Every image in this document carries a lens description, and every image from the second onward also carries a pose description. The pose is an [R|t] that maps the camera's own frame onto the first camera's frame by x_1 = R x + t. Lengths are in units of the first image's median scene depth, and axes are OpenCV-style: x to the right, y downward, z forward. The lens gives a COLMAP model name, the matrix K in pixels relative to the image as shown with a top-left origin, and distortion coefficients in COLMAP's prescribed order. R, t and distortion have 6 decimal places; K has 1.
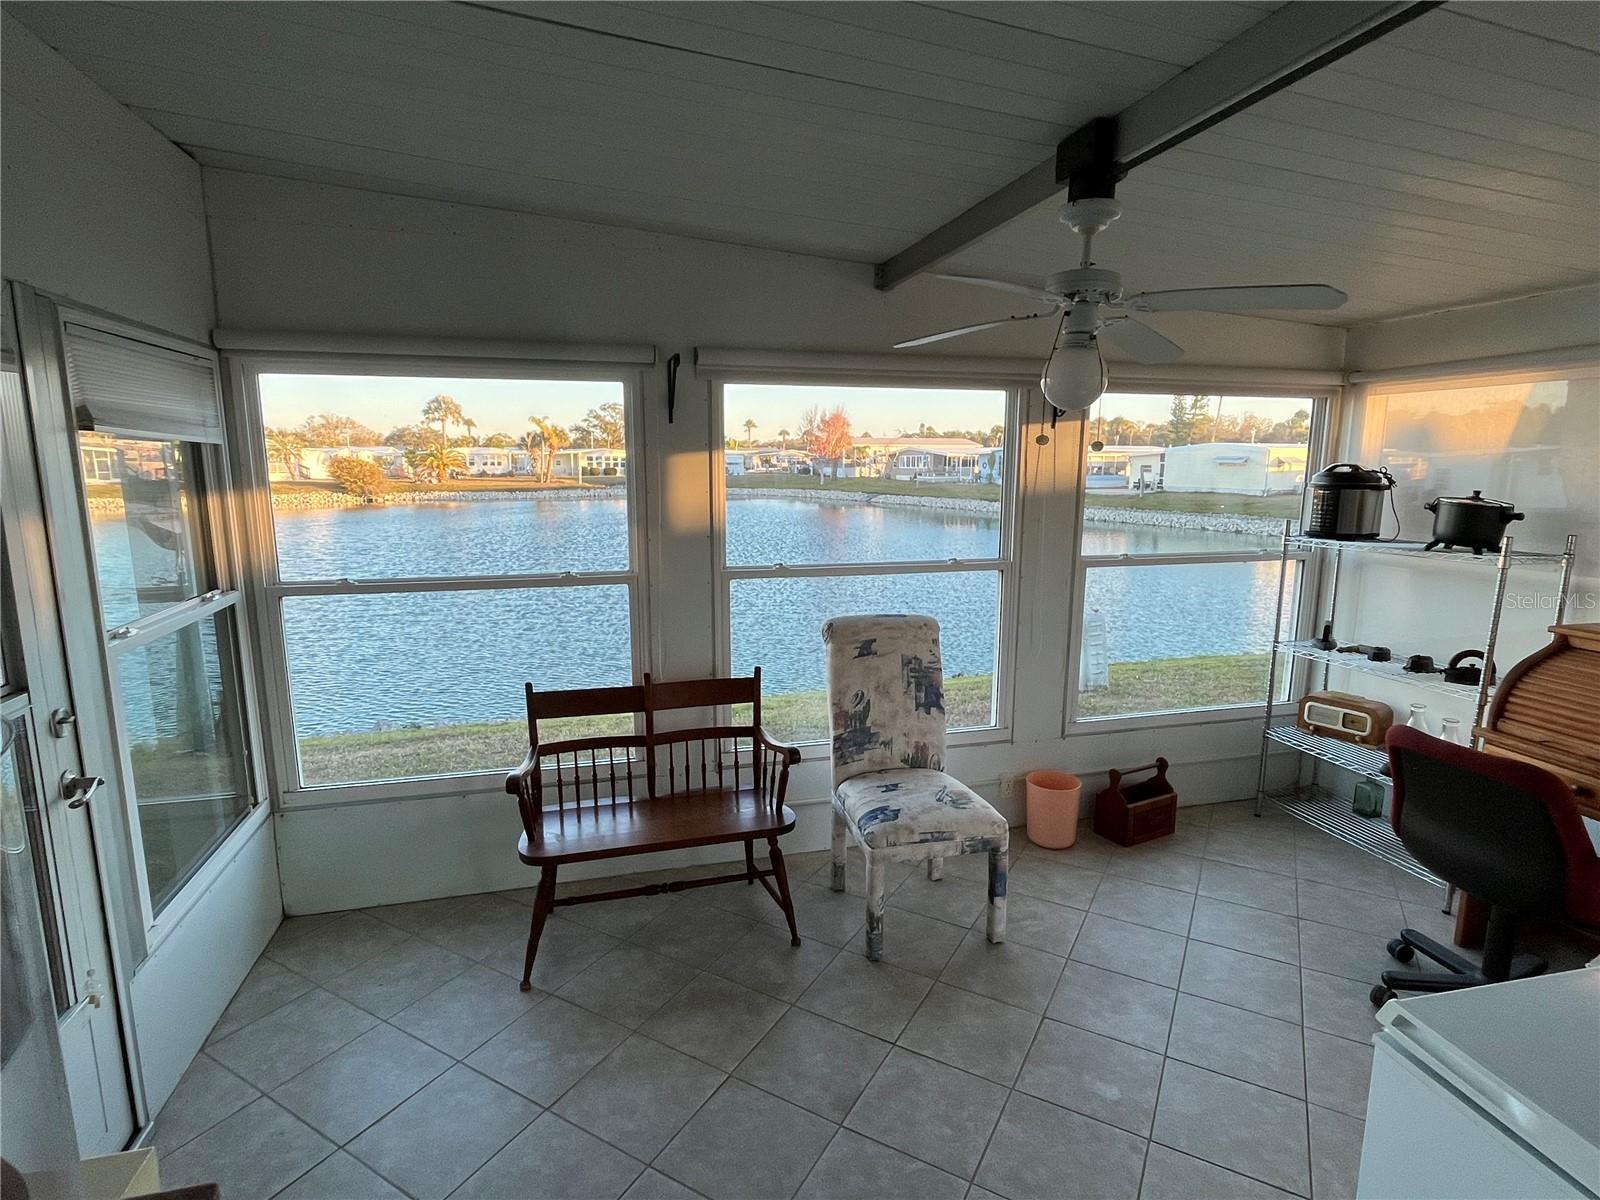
lens RADIAL K [[812.9, 0, 803.1], [0, 812.9, 606.1], [0, 0, 1]] dist [-0.011292, 0.000275]
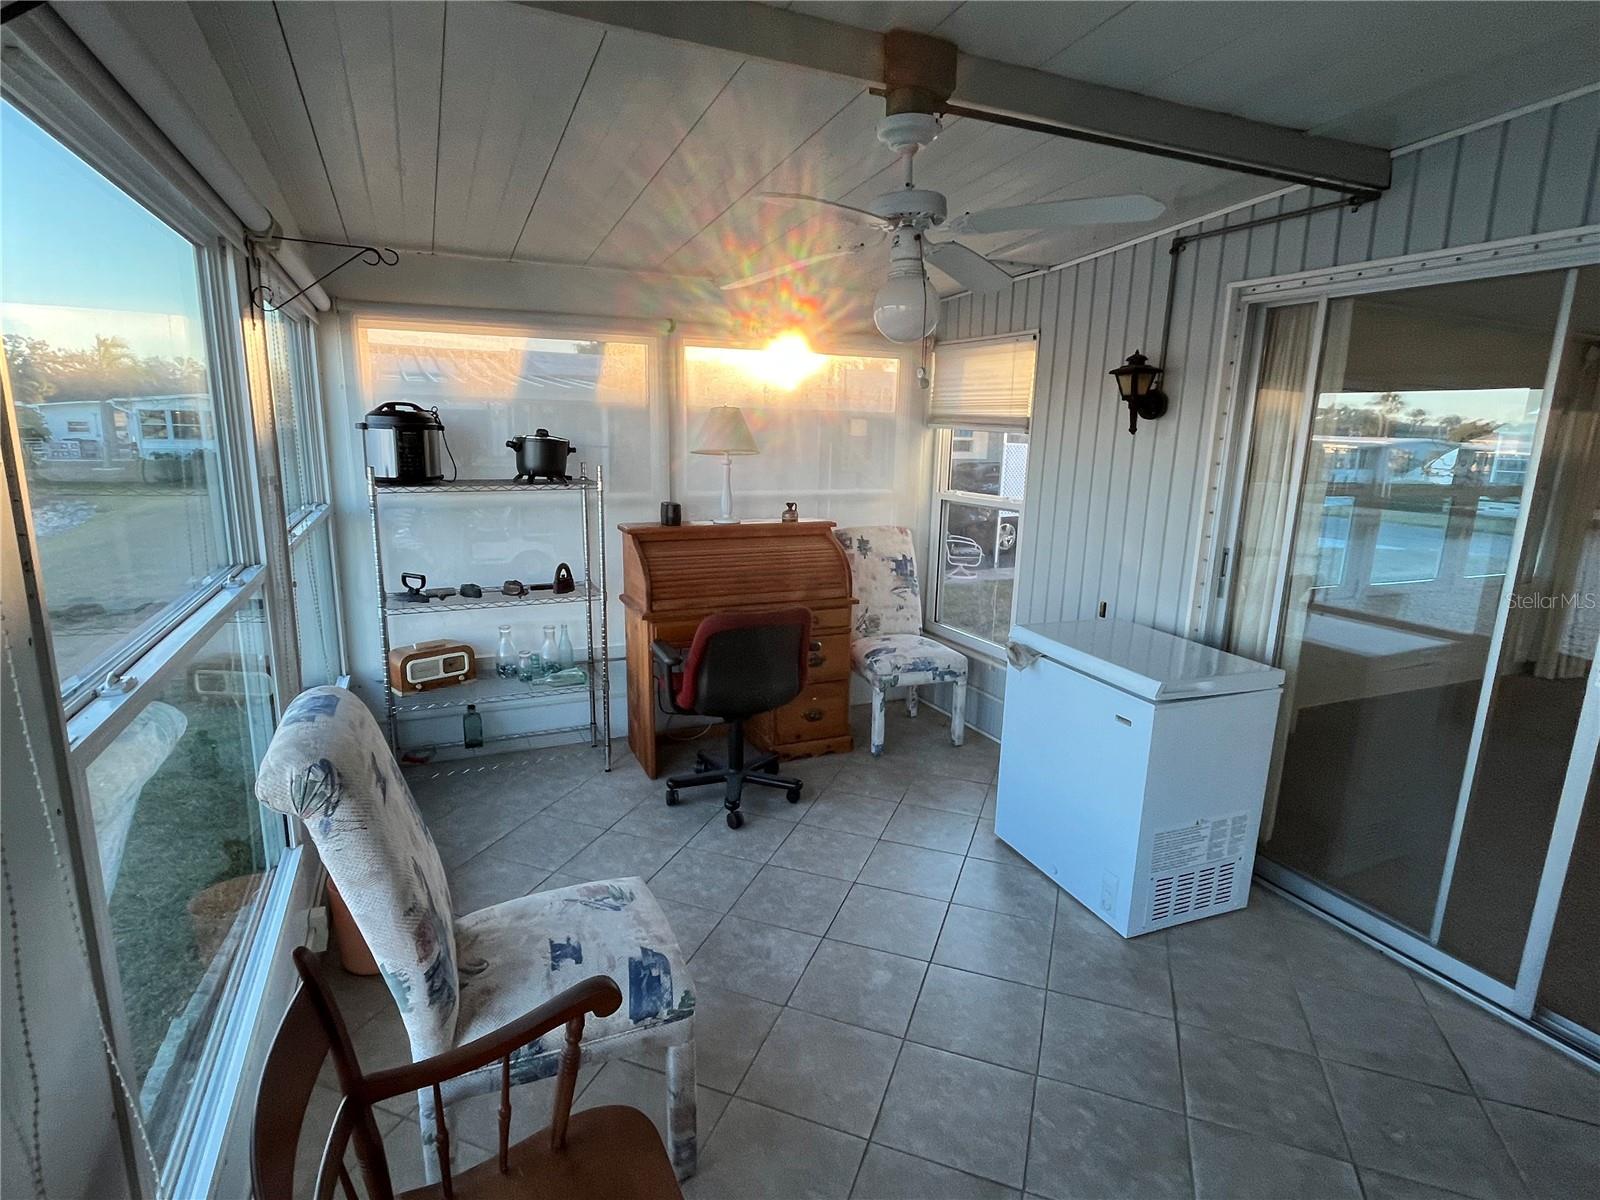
lens RADIAL K [[812.9, 0, 799.1], [0, 812.9, 607.6], [0, 0, 1]] dist [-0.011292, 0.000275]
pose [[-0.138973, -0.220463, 0.965444, -0.378683], [0.151224, 0.958746, 0.240702, -0.115365], [-0.978682, 0.179449, -0.099901, 0.756039]]
